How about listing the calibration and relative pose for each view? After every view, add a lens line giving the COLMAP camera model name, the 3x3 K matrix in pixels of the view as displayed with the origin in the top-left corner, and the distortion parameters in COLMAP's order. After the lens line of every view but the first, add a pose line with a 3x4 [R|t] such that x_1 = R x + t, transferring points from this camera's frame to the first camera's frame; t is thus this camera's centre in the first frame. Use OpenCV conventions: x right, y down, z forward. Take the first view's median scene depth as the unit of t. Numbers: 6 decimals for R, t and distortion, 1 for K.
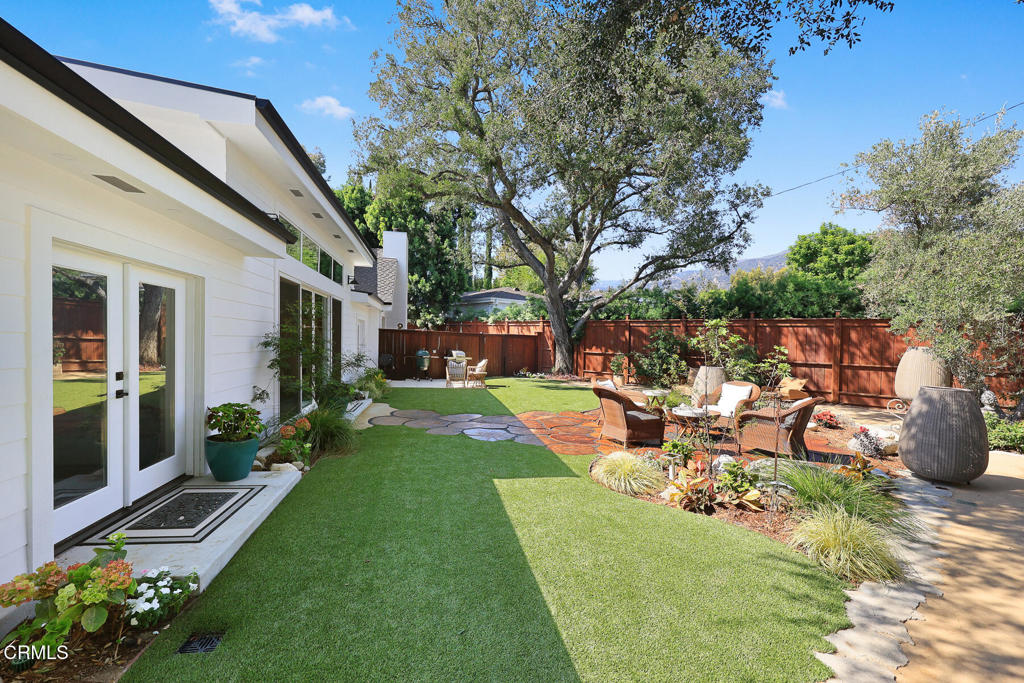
lens RADIAL K [[419.4, 0, 509.2], [0, 419.4, 345.1], [0, 0, 1]] dist [0.009058, -0.000131]
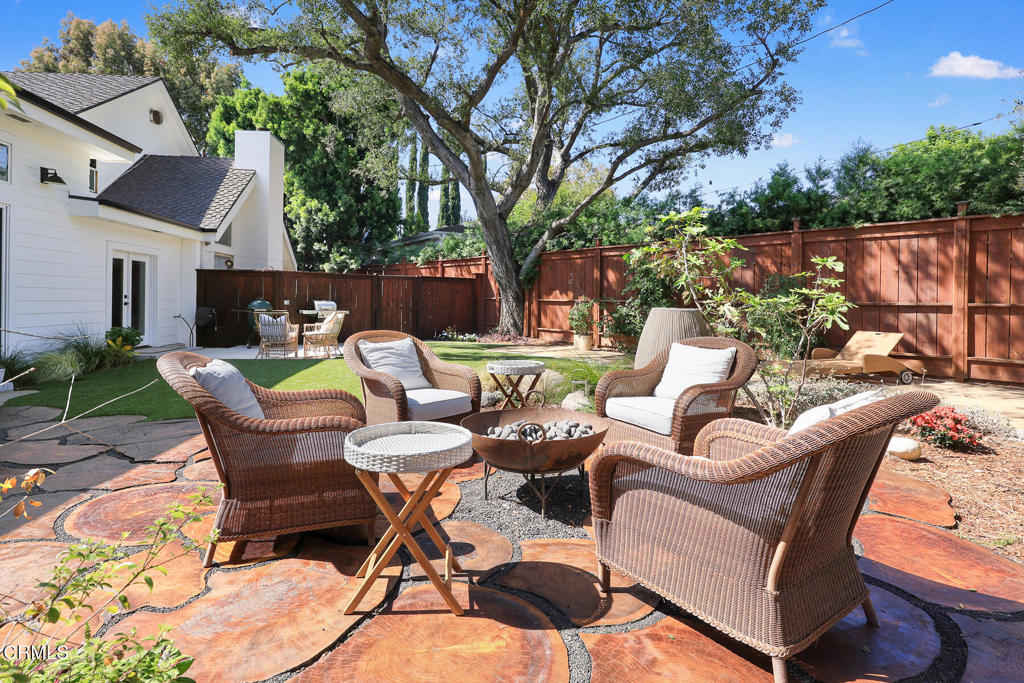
lens RADIAL K [[498.4, 0, 482.0], [0, 498.4, 303.9], [0, 0, 1]] dist [0.013885, 0.000683]
pose [[0.995561, -0.022851, -0.091298, 0.210011], [0.022753, 0.999739, -0.002113, 0.028483], [0.091323, 0.000027, 0.995821, 0.280458]]
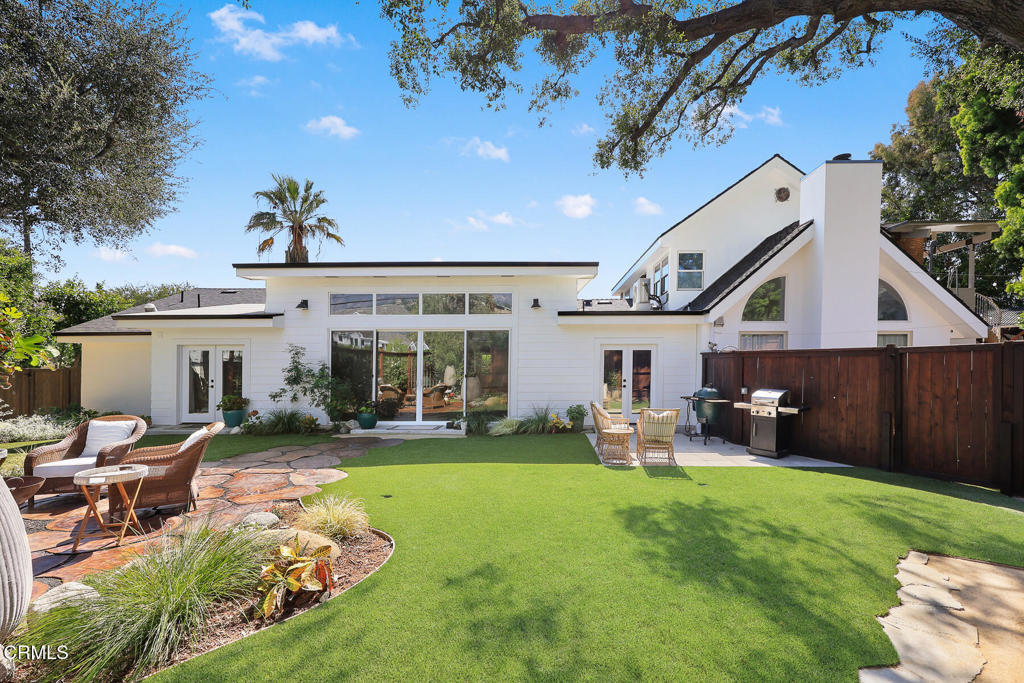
lens RADIAL K [[452.9, 0, 538.6], [0, 452.9, 382.9], [0, 0, 1]] dist [0.004650, -0.000373]
pose [[-0.156164, 0.010434, -0.987676, 0.454147], [-0.008452, 0.999893, 0.011899, -0.000473], [0.987695, 0.010206, -0.156060, 0.958645]]
